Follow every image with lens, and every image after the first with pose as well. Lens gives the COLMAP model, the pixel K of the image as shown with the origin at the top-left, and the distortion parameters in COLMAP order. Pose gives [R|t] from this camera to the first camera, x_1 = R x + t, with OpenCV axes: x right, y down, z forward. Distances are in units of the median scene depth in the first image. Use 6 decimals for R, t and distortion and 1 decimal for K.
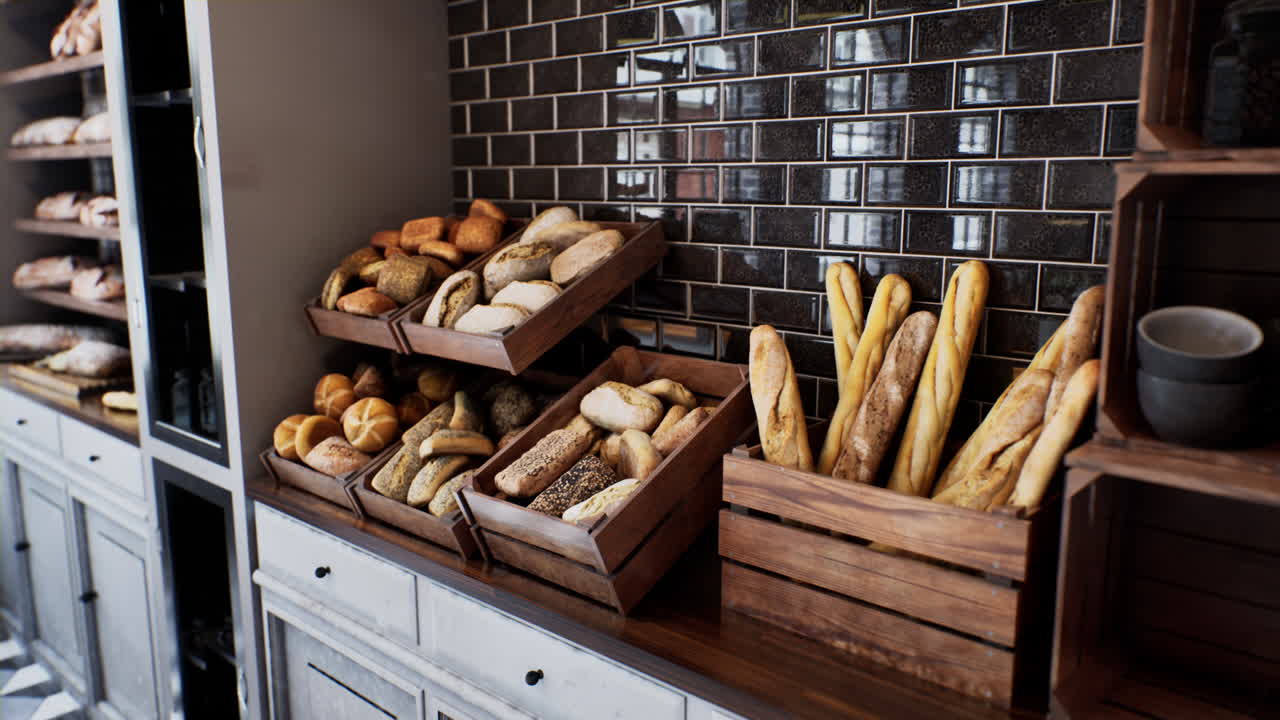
lens RADIAL K [[993.7, 0, 640.0], [0, 993.7, 360.0], [0, 0, 1]] dist [0.004509, 0.003218]
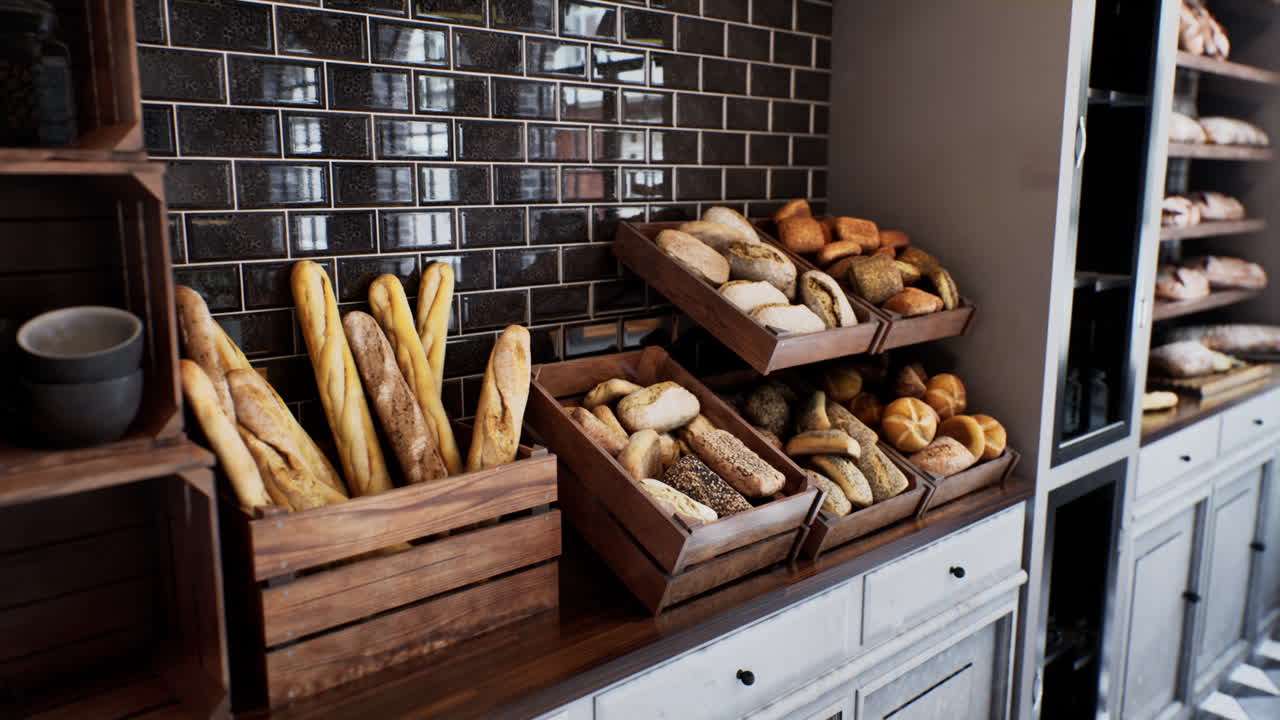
lens RADIAL K [[993.7, 0, 640.0], [0, 993.7, 360.0], [0, 0, 1]] dist [0.004509, 0.003218]
pose [[0.079904, -0.172453, 0.981772, -1.169210], [0.172538, 0.972447, 0.156772, -0.186709], [-0.981757, 0.156866, 0.107457, 1.062859]]
